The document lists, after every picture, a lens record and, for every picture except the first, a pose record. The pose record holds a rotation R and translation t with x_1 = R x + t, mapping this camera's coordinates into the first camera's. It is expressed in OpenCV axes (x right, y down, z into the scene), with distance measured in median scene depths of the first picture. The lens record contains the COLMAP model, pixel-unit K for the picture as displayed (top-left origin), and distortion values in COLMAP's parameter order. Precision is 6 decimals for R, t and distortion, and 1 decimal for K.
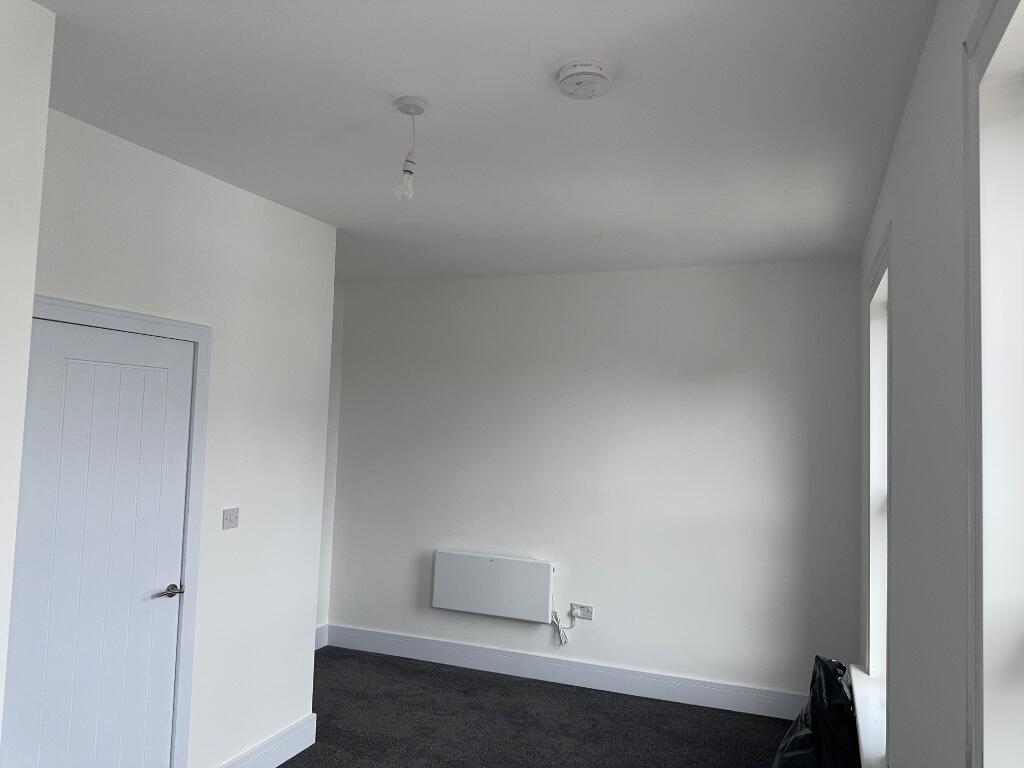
lens RADIAL K [[704.2, 0, 512.7], [0, 704.2, 358.7], [0, 0, 1]] dist [0.074728, -0.100127]
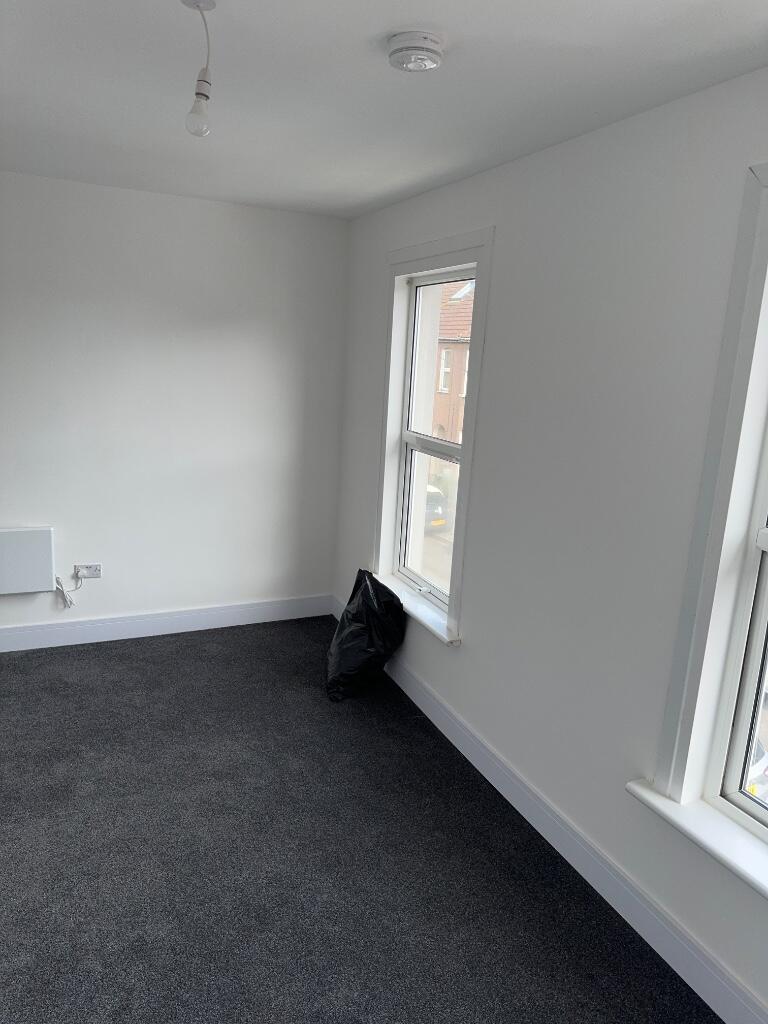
lens RADIAL K [[727.9, 0, 384.9], [0, 727.9, 510.8], [0, 0, 1]] dist [0.080890, -0.120100]
pose [[0.688373, -0.139596, 0.711797, -0.321802], [-0.109263, 0.950154, 0.292009, -0.048628], [-0.717080, -0.278784, 0.638808, 0.120641]]
